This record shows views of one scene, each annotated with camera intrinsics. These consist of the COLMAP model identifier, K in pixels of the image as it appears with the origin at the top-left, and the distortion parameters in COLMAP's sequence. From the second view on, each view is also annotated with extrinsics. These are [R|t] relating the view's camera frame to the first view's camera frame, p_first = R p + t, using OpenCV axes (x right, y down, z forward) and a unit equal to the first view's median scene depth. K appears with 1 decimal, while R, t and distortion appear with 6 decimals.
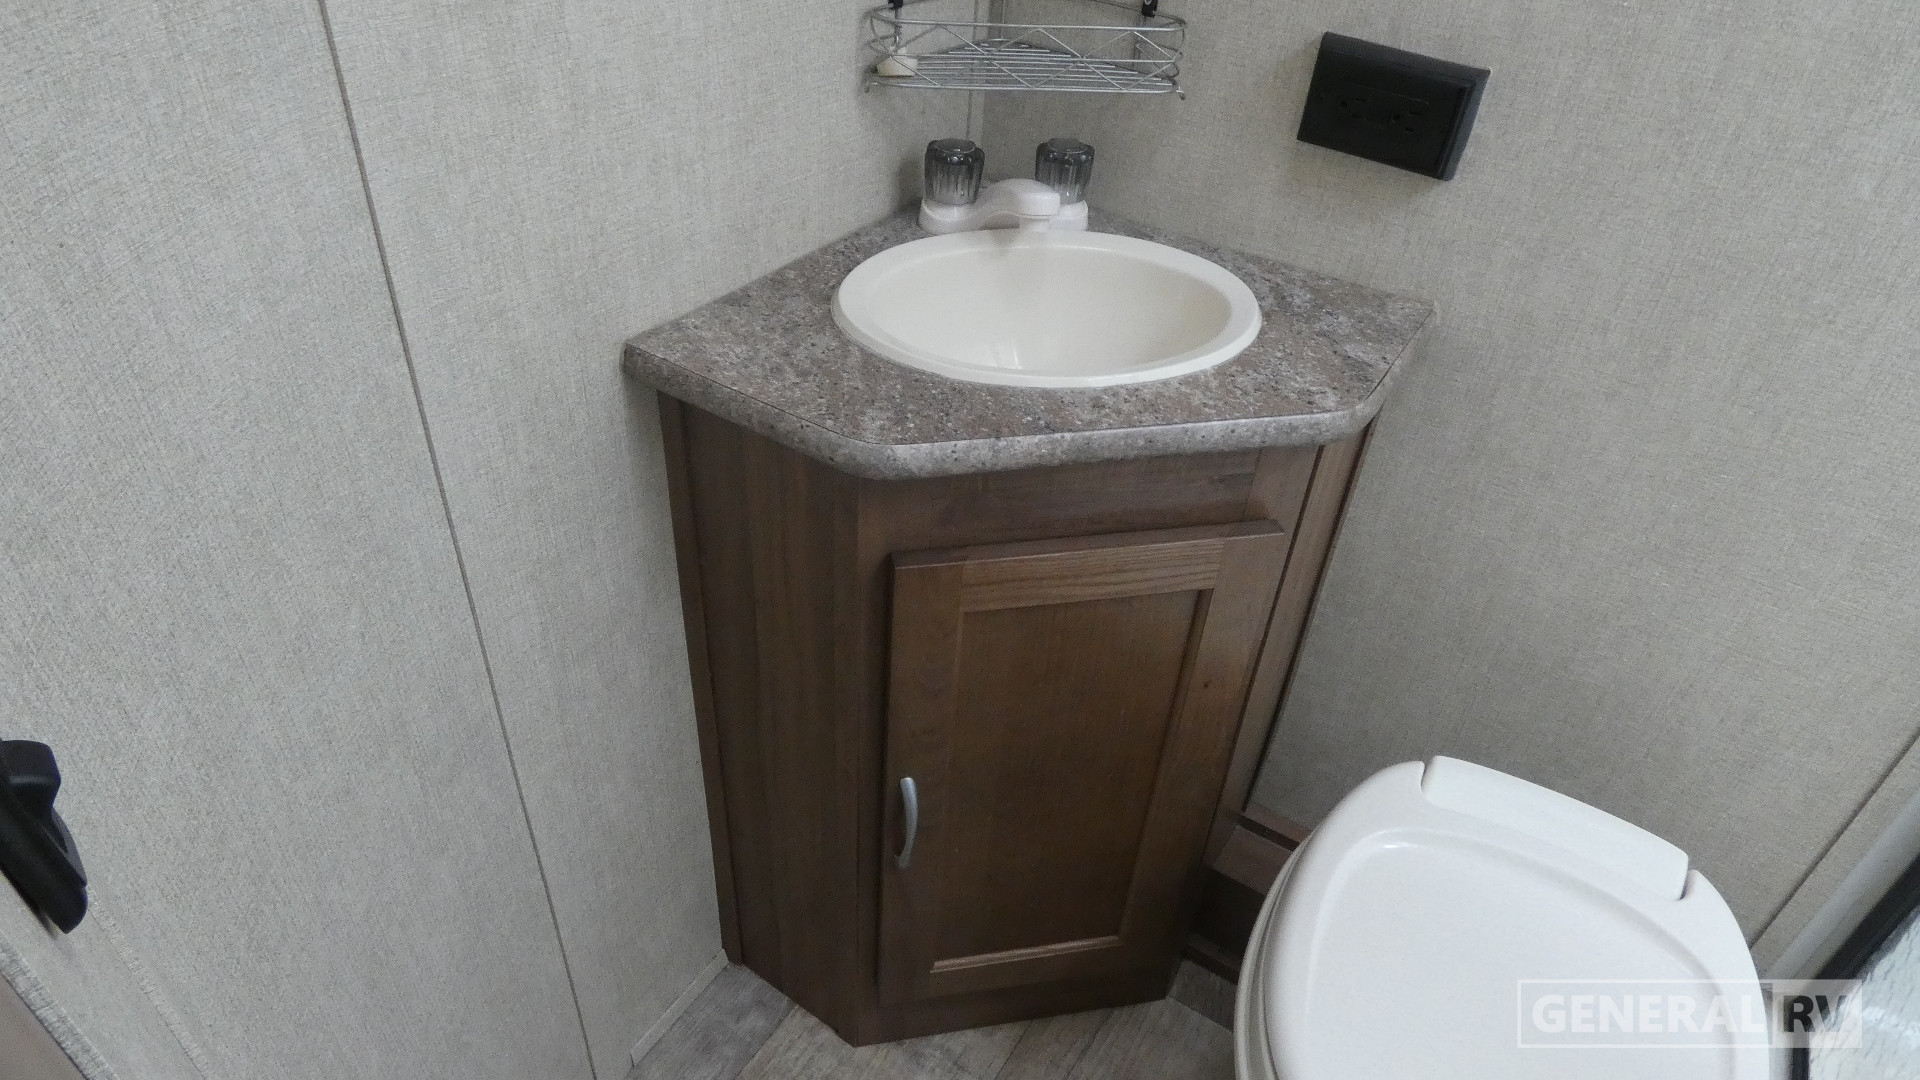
lens RADIAL K [[1143.4, 0, 968.7], [0, 1143.4, 528.0], [0, 0, 1]] dist [-0.001215, -0.007765]
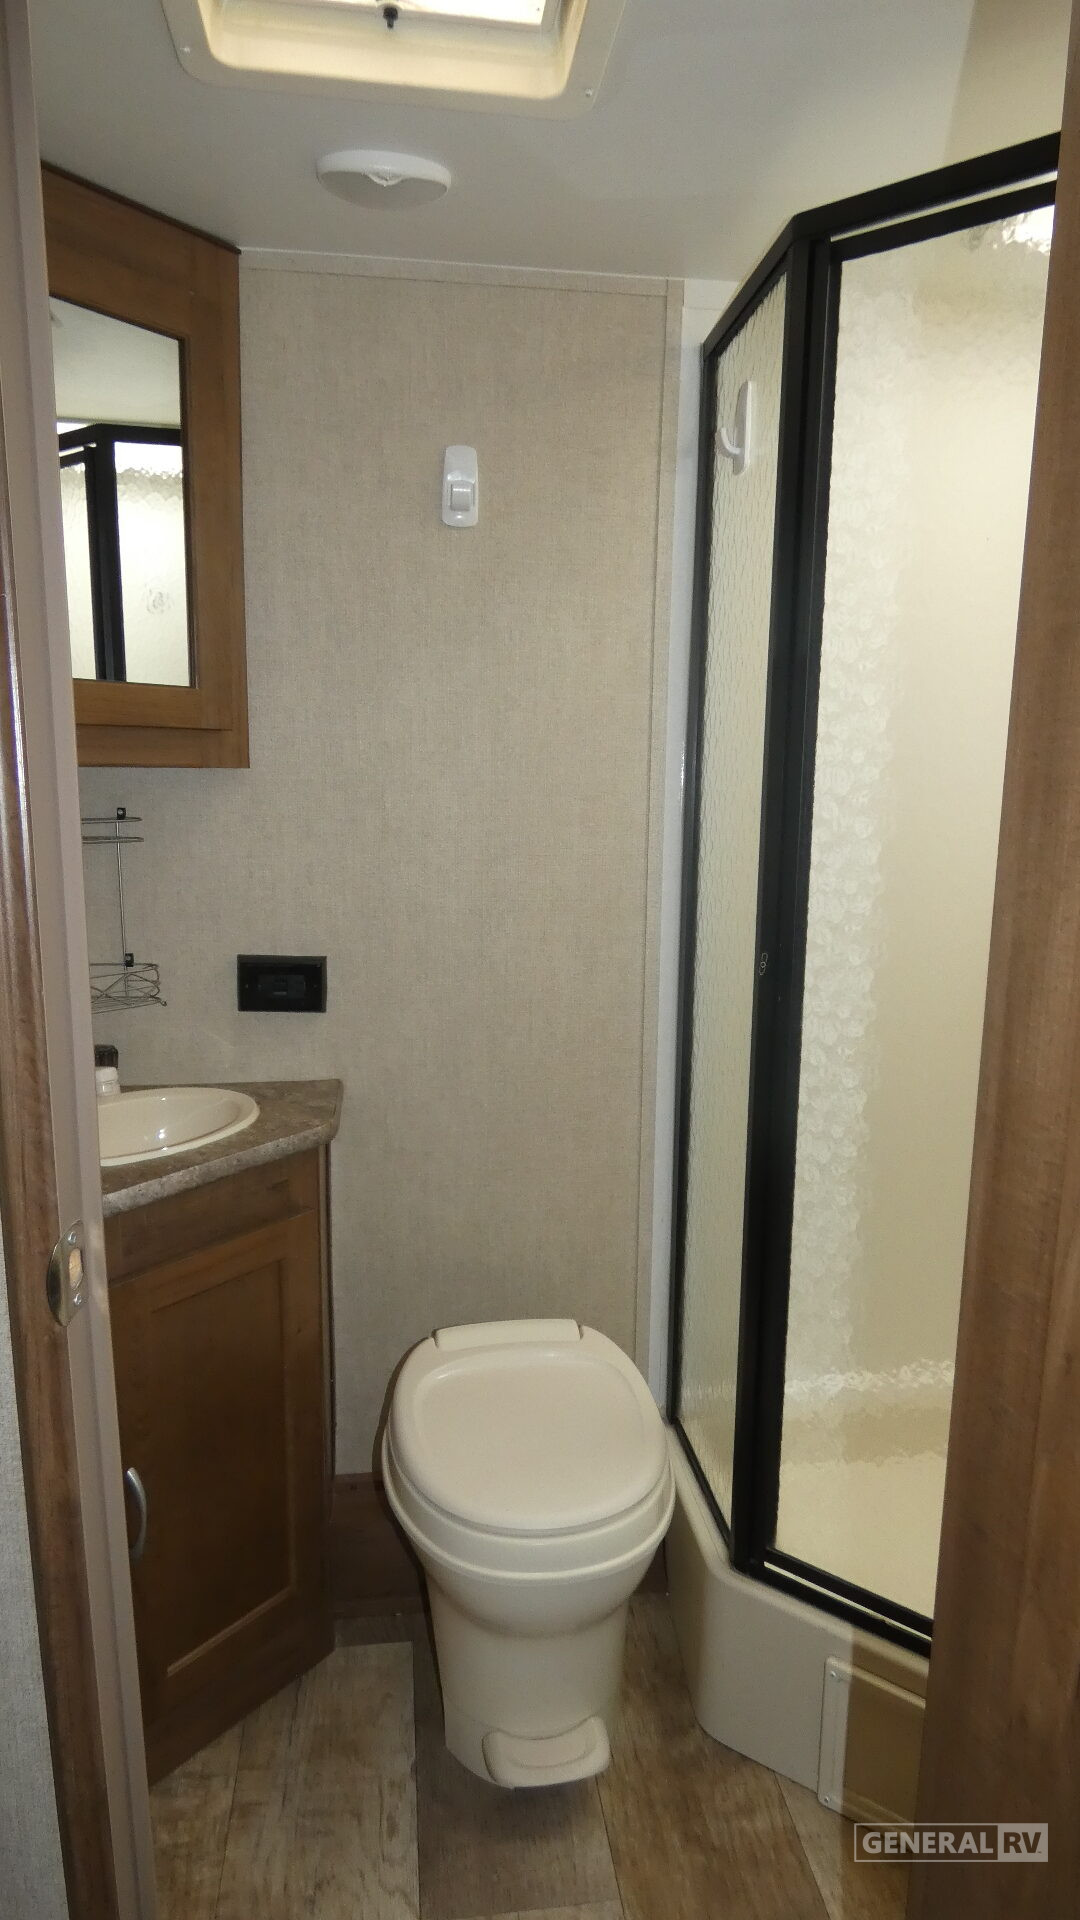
lens RADIAL K [[1143.4, 0, 527.7], [0, 1143.4, 970.2], [0, 0, 1]] dist [-0.001215, -0.007765]
pose [[0.776357, -0.165426, 0.608198, -0.410095], [0.409967, 0.865466, -0.287917, 0.283772], [-0.478745, 0.472867, 0.739729, -0.527905]]
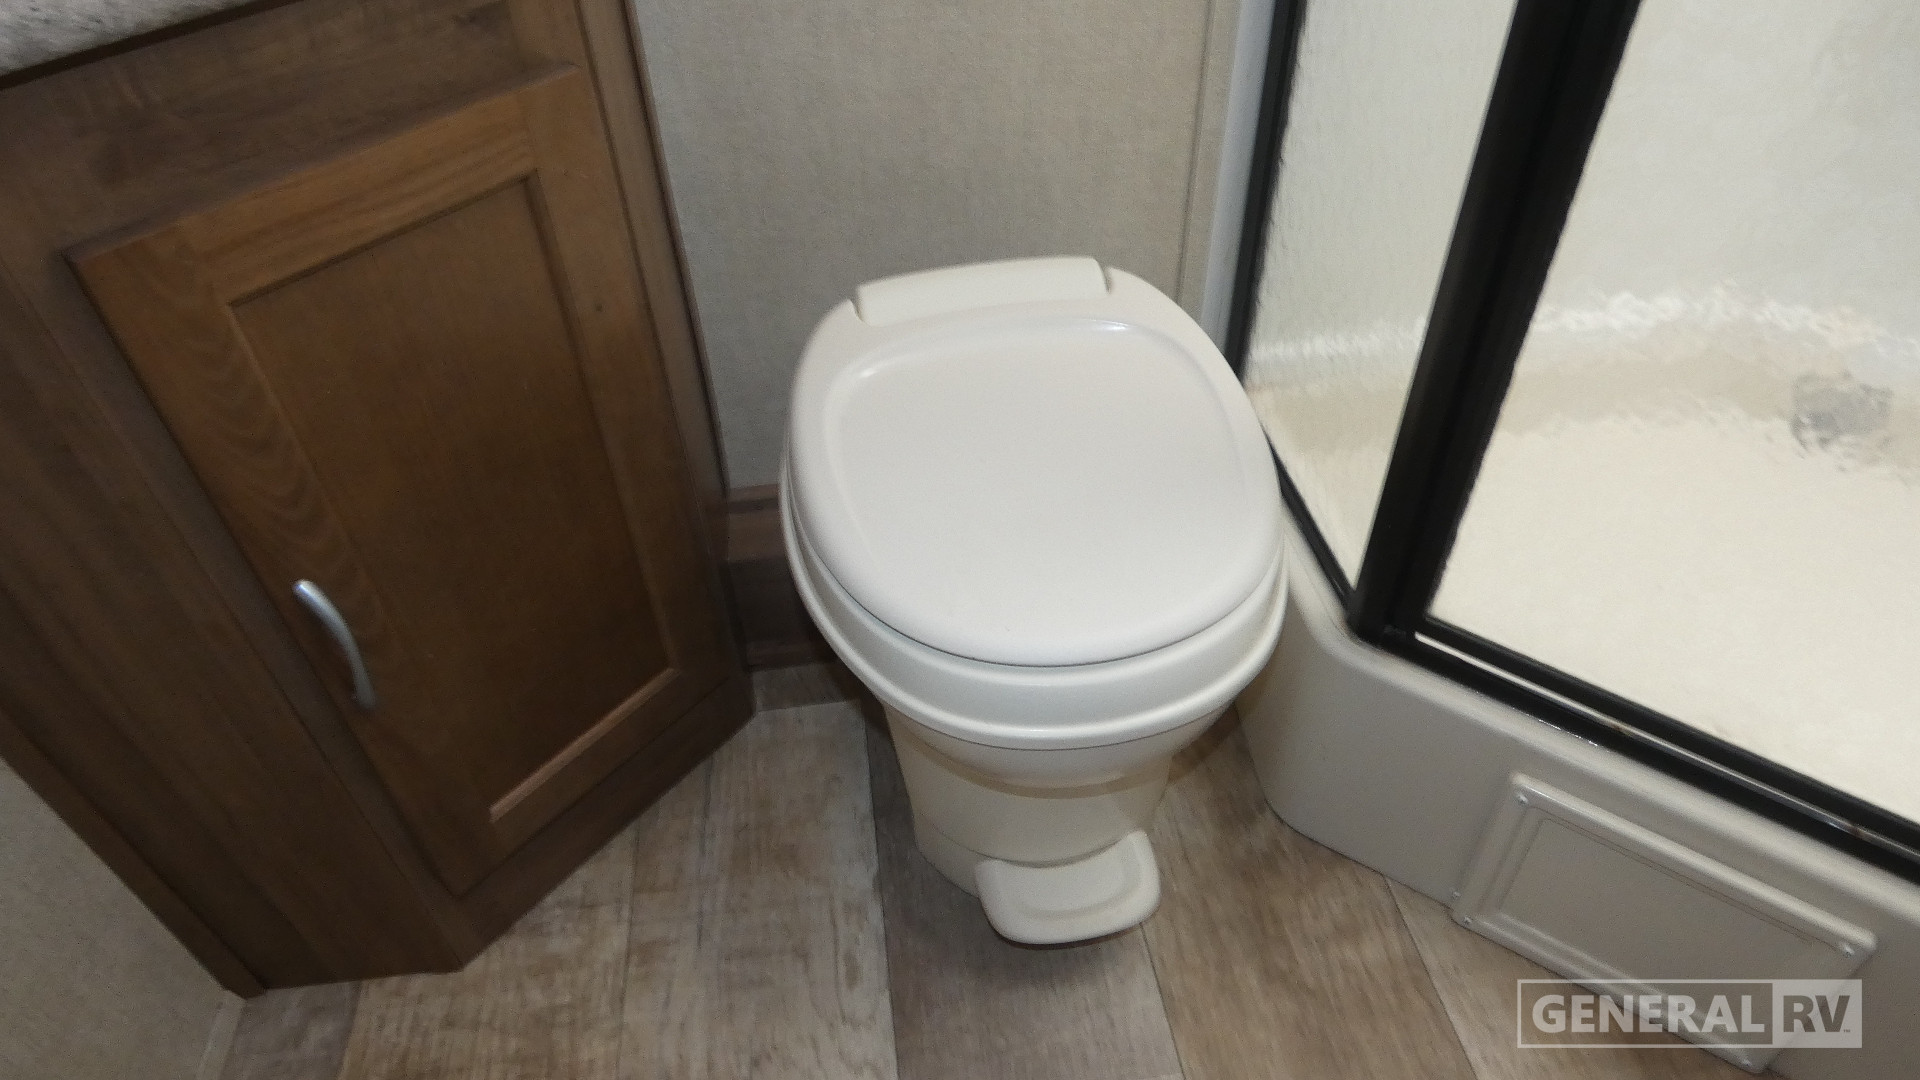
lens RADIAL K [[1143.4, 0, 964.1], [0, 1143.4, 523.4], [0, 0, 1]] dist [-0.001215, -0.007765]
pose [[0.759865, -0.491540, 0.425433, -0.021612], [0.446646, 0.870261, 0.207735, 0.216277], [-0.472348, 0.032168, 0.880825, 0.140632]]
